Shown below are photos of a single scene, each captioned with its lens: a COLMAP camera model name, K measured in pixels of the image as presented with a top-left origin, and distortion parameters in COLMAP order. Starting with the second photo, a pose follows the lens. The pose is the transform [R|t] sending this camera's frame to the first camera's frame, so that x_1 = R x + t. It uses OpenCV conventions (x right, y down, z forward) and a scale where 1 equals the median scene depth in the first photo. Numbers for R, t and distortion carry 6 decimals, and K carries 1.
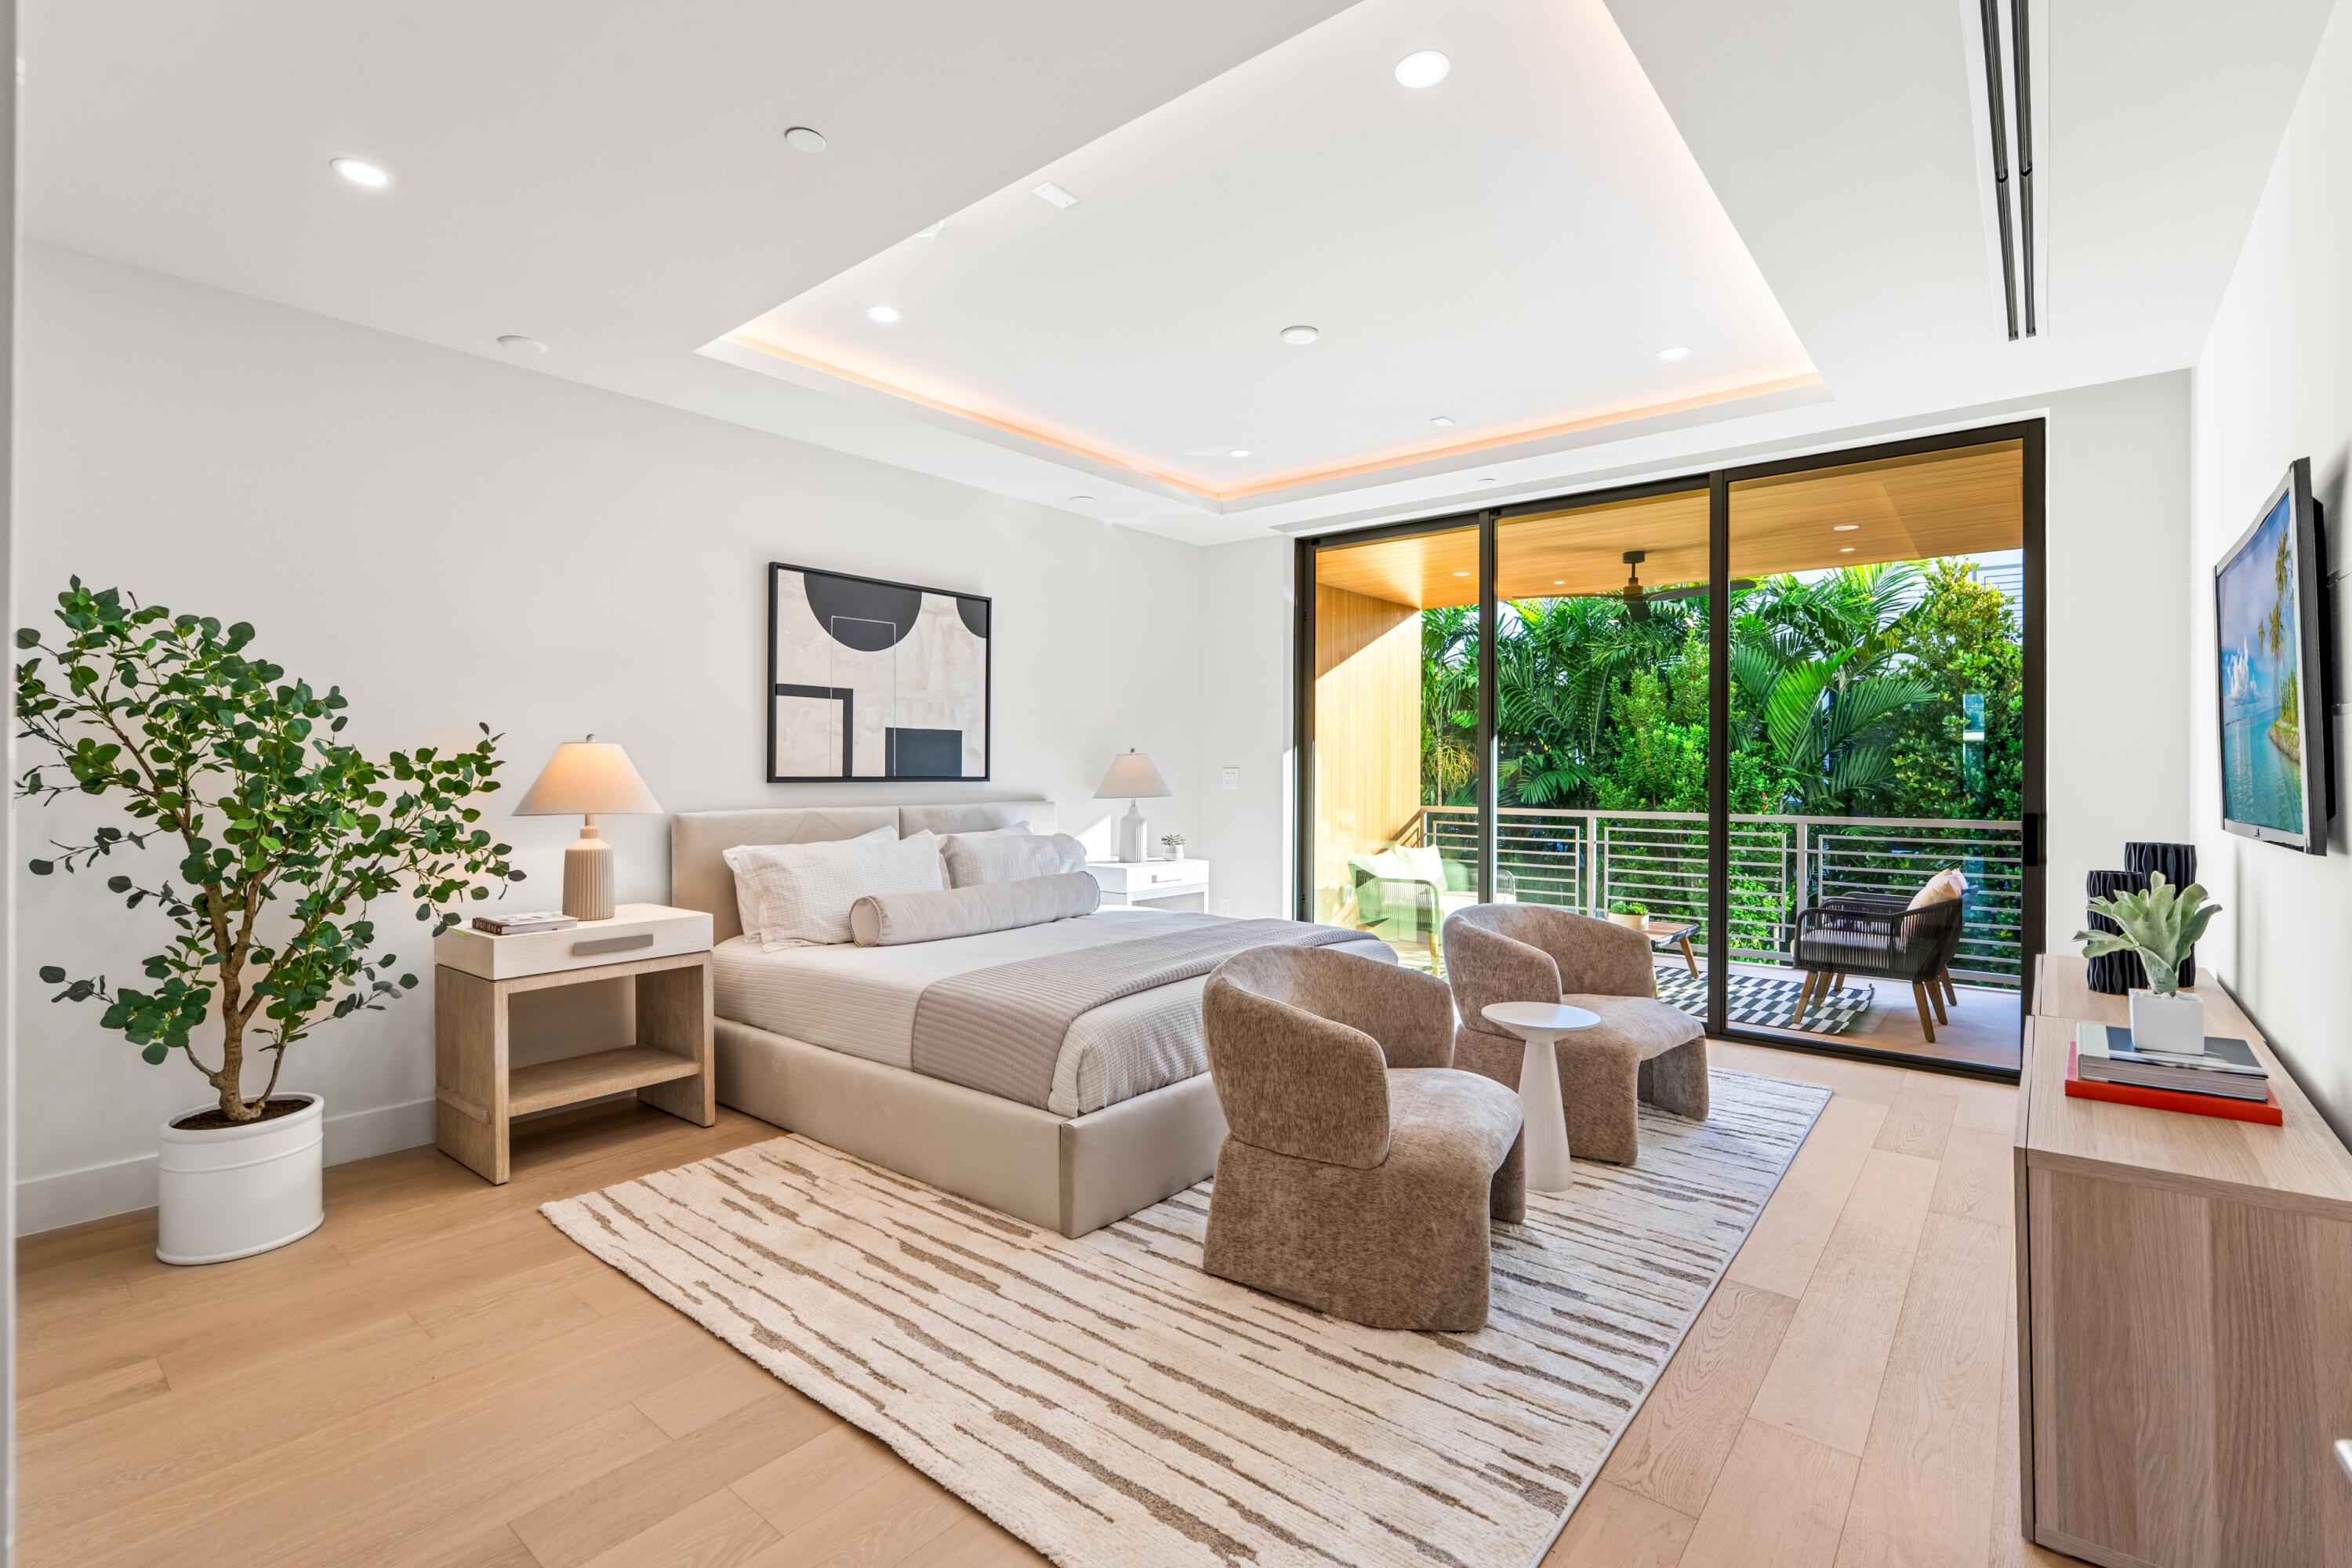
lens RADIAL K [[1059.6, 0, 1189.0], [0, 1059.6, 774.7], [0, 0, 1]] dist [-0.005630, -0.000232]
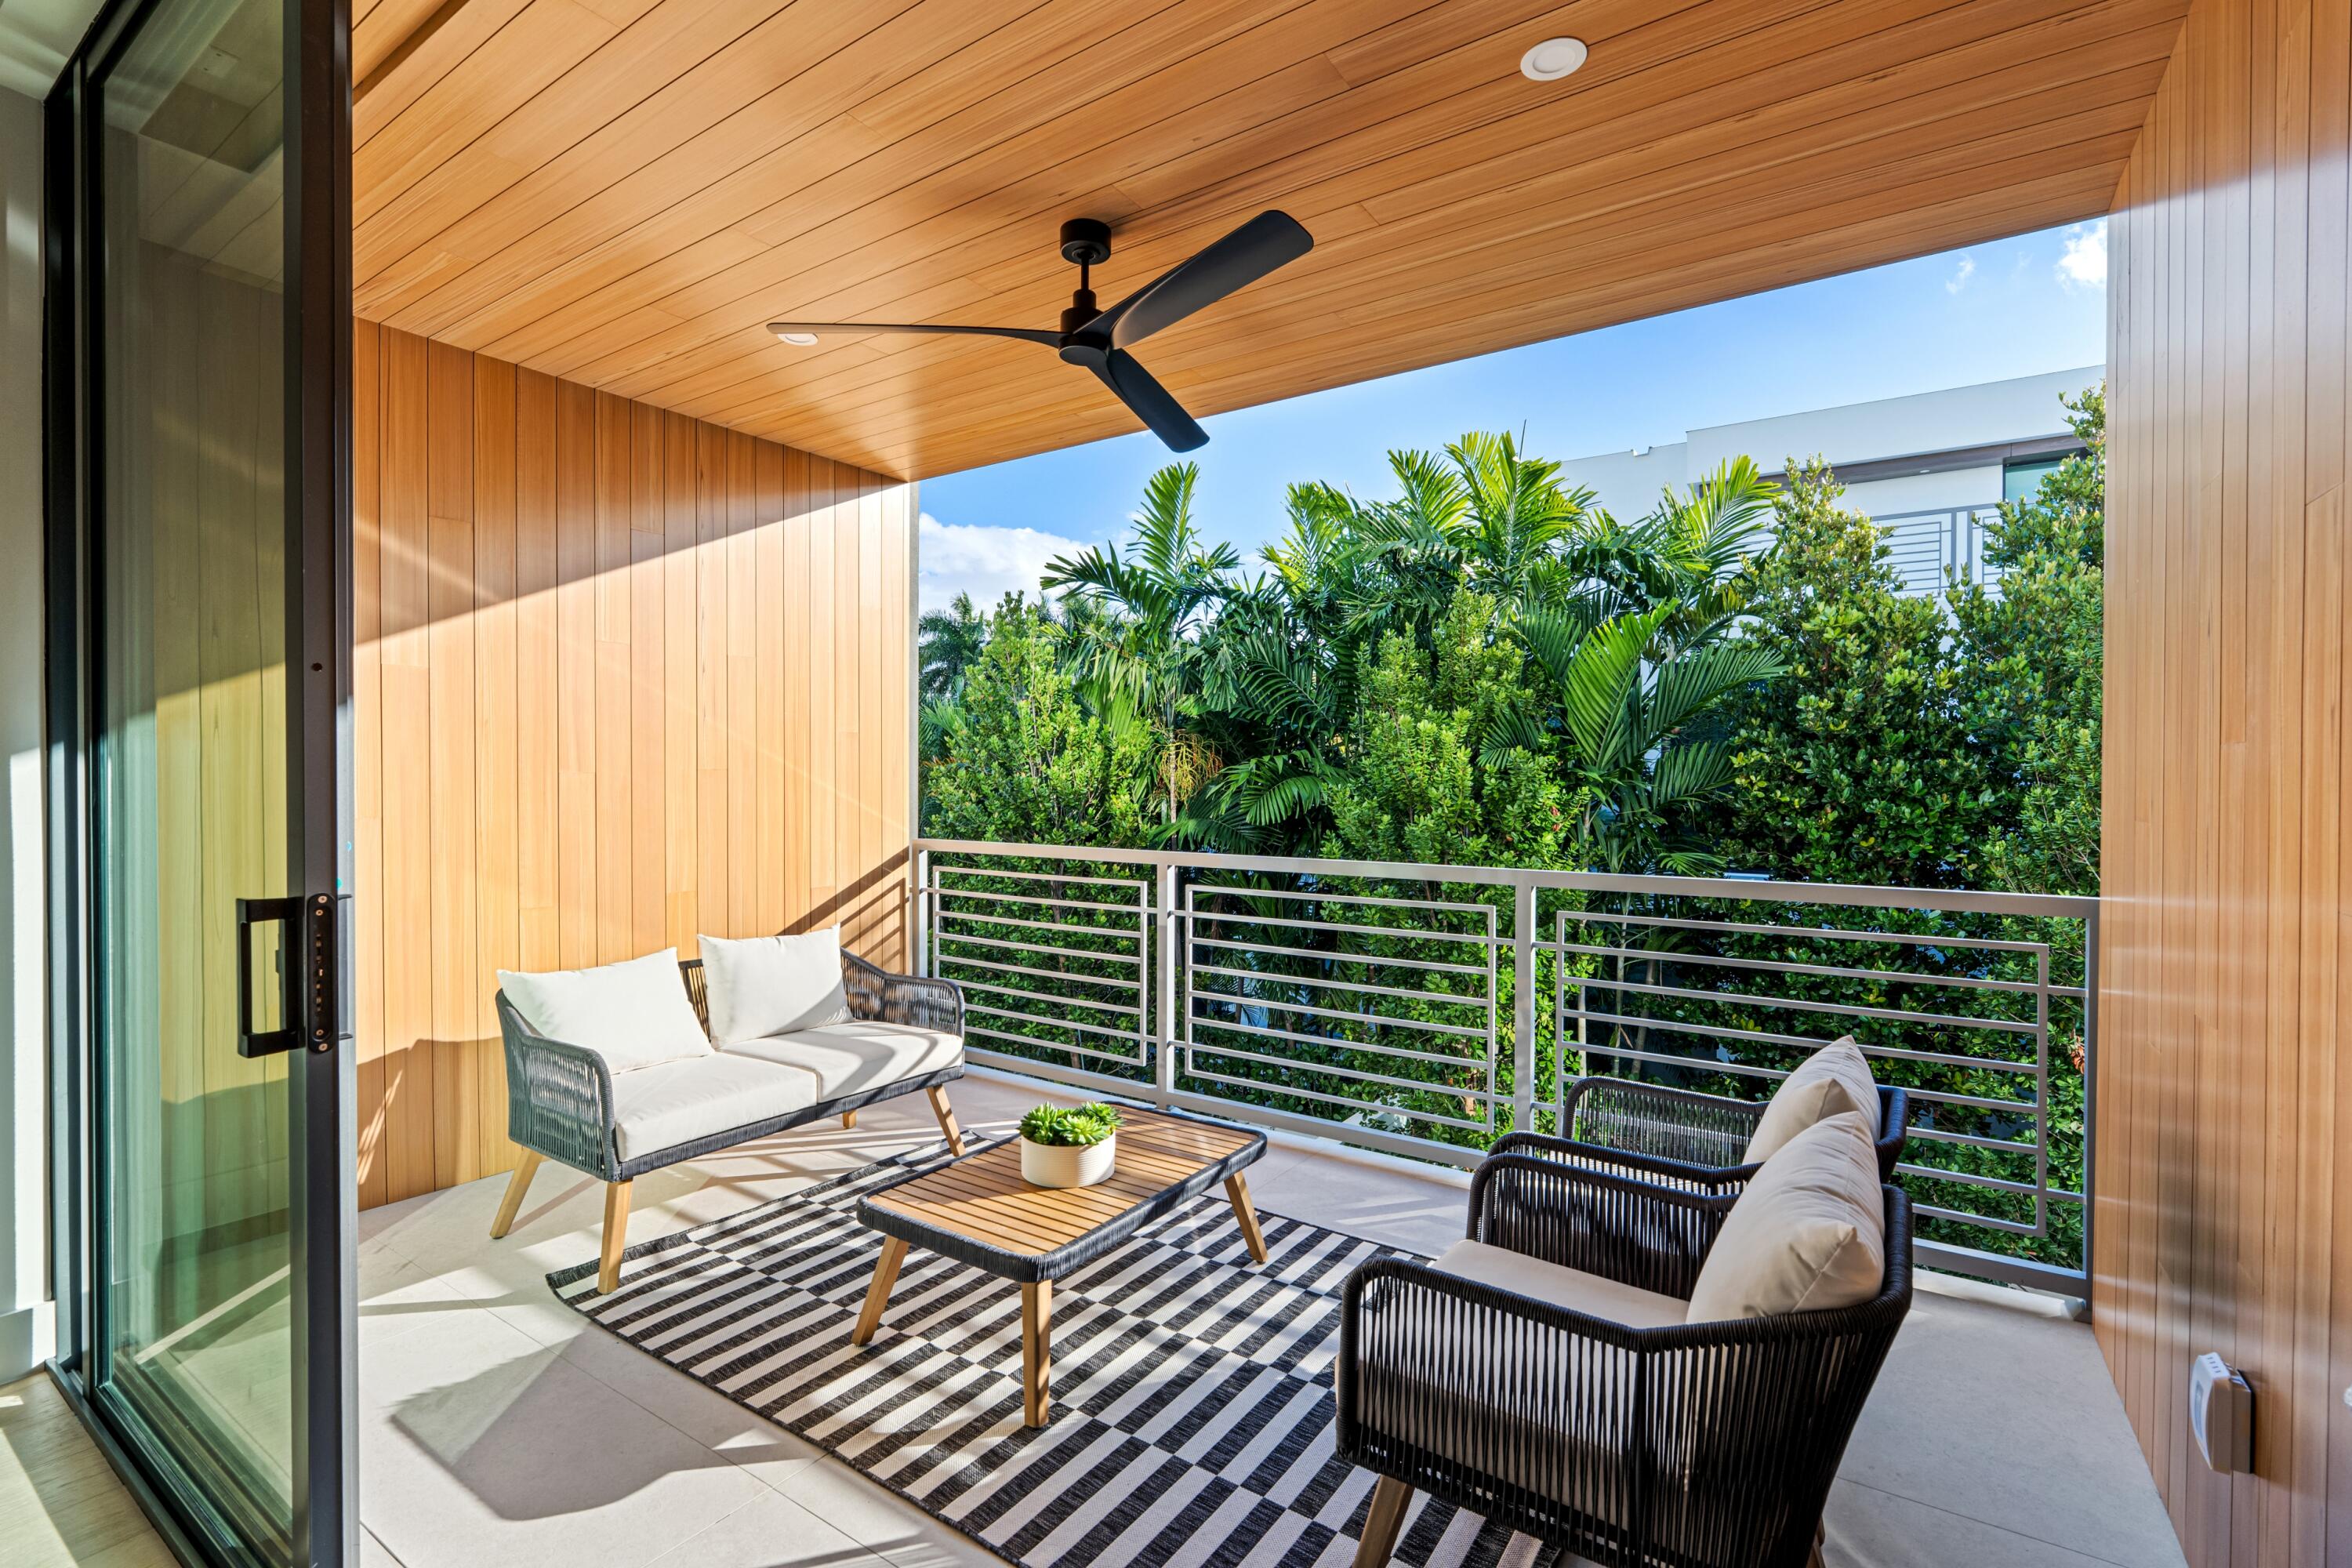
lens RADIAL K [[1059.6, 0, 1185.6], [0, 1059.6, 792.0], [0, 0, 1]] dist [-0.005630, -0.000232]
pose [[0.994970, -0.002922, 0.100127, 0.472331], [0.001664, 0.999919, 0.012654, -0.002756], [-0.100156, -0.012424, 0.994894, 0.673868]]
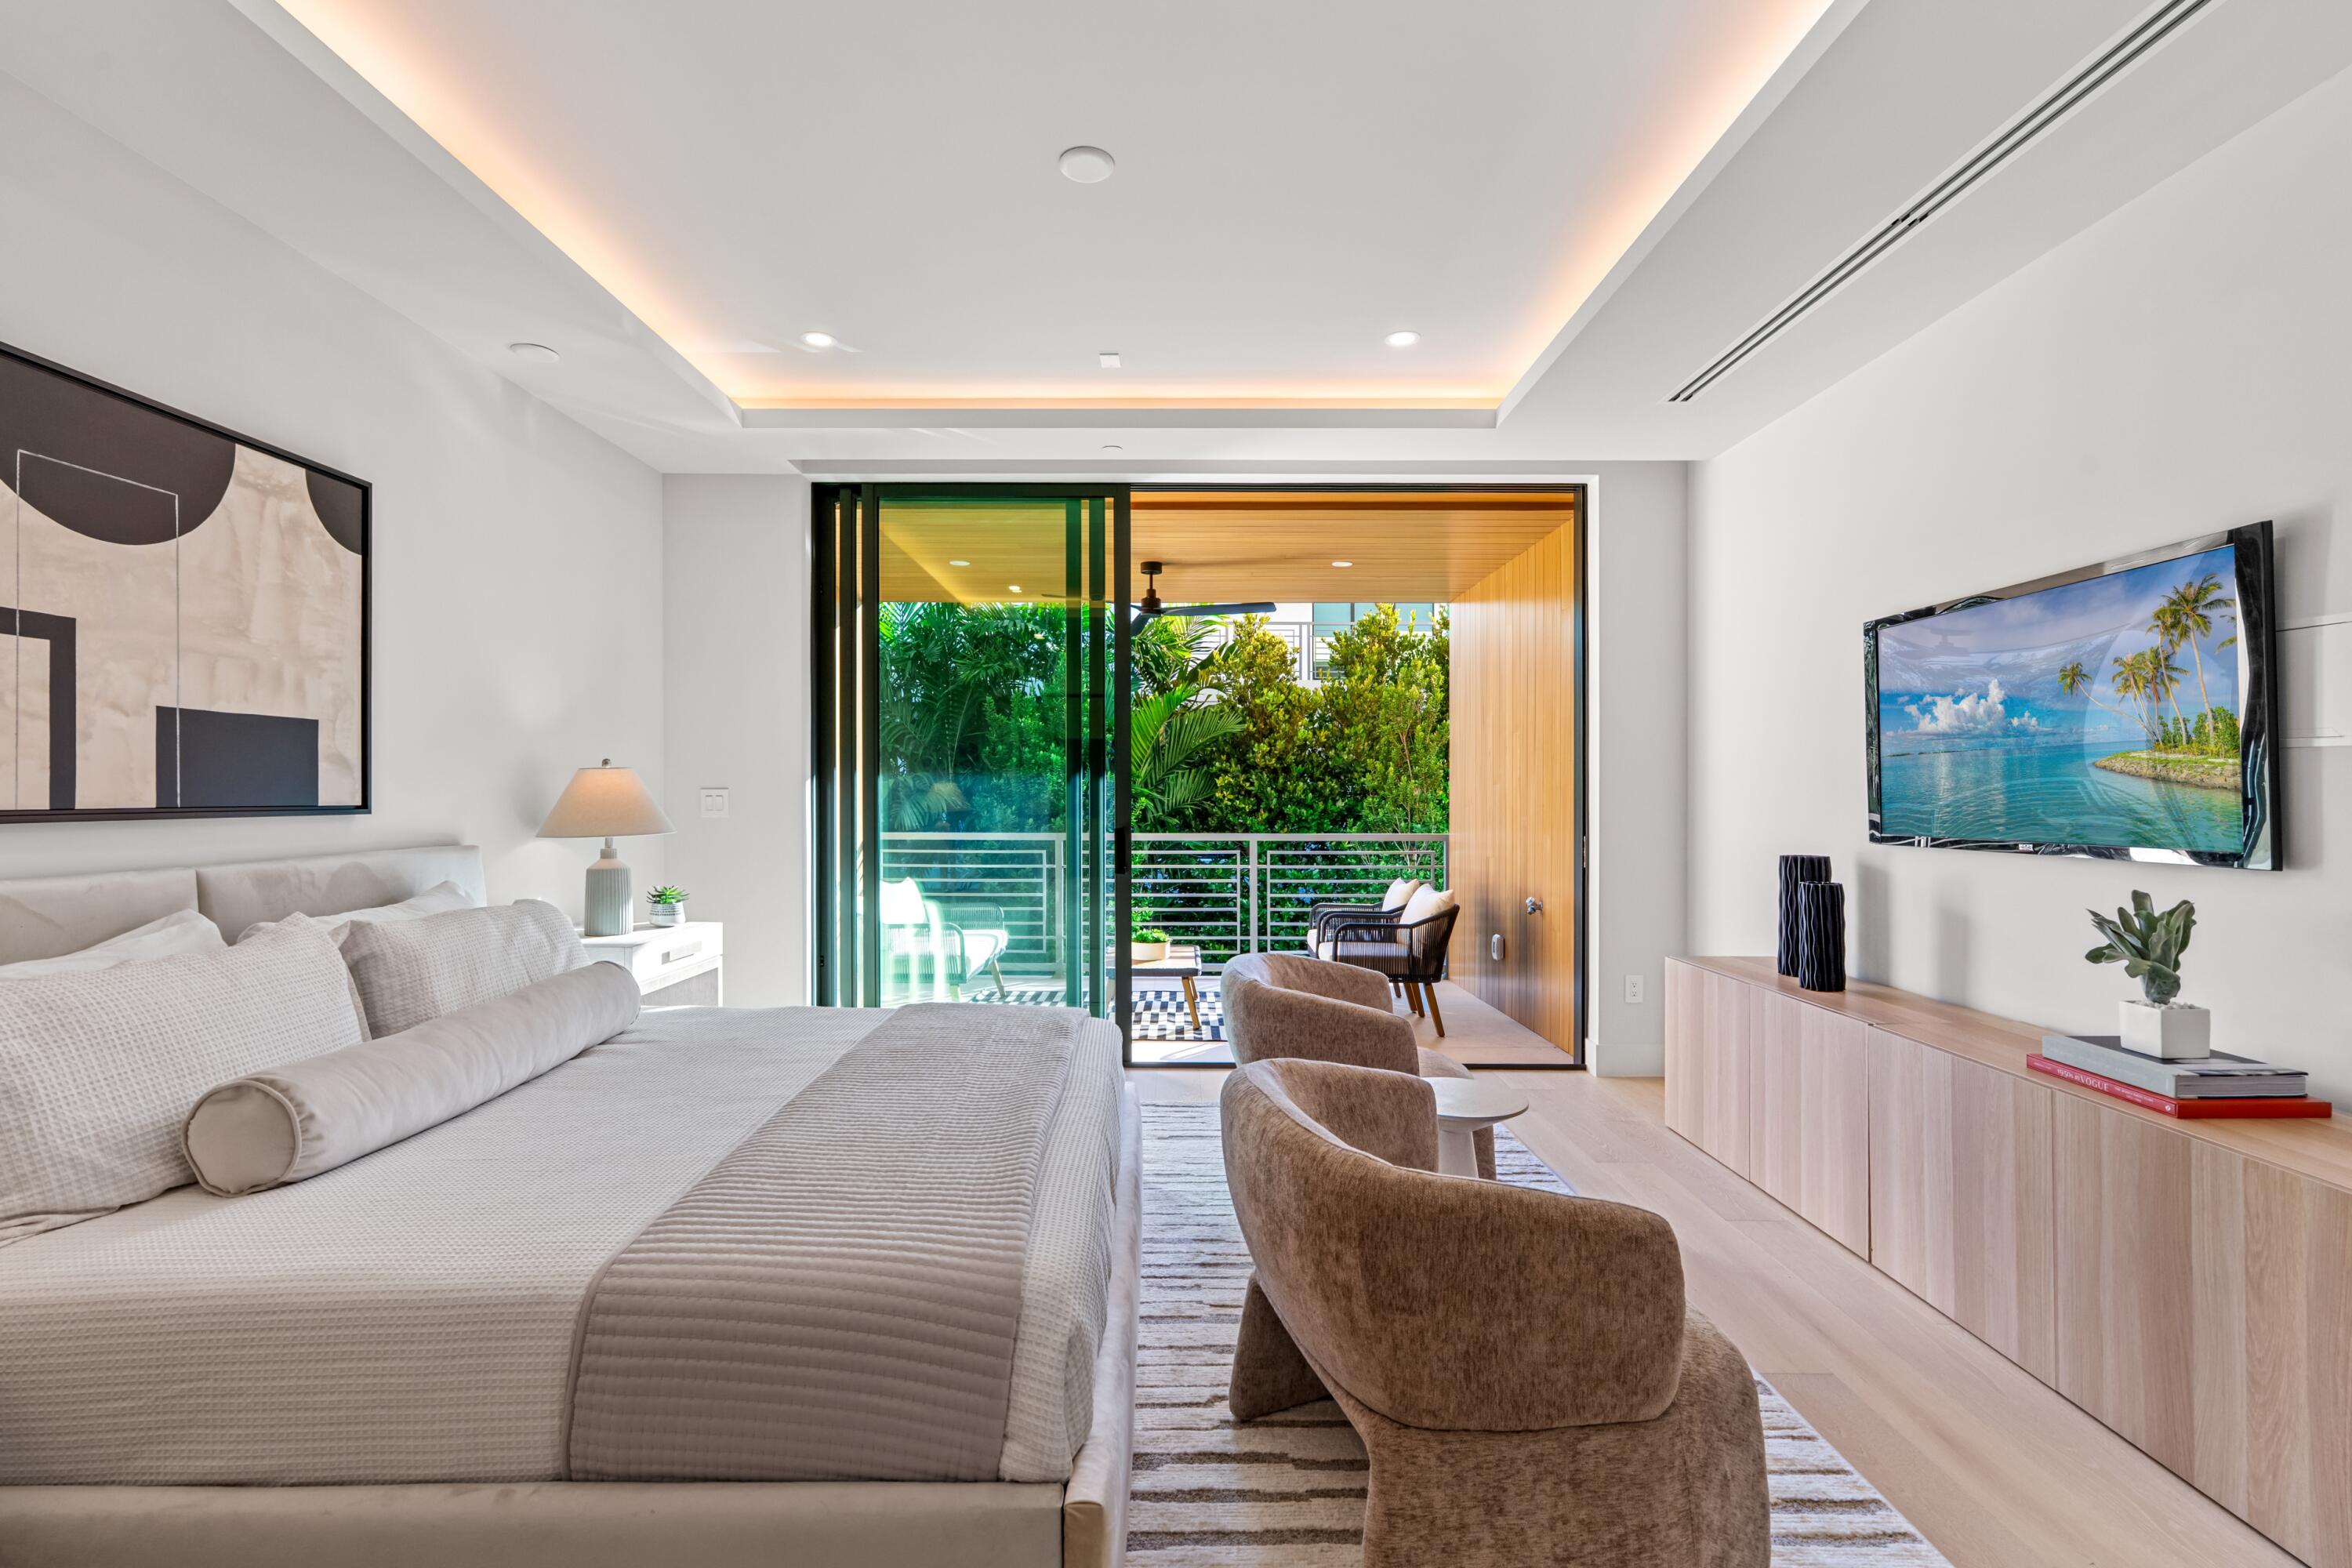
lens RADIAL K [[1059.6, 0, 1171.8], [0, 1059.6, 795.6], [0, 0, 1]] dist [-0.005630, -0.000232]
pose [[0.780457, -0.003885, 0.625197, -0.186191], [0.002695, 0.999992, 0.002850, -0.003194], [-0.625203, -0.000540, 0.780462, 0.274974]]
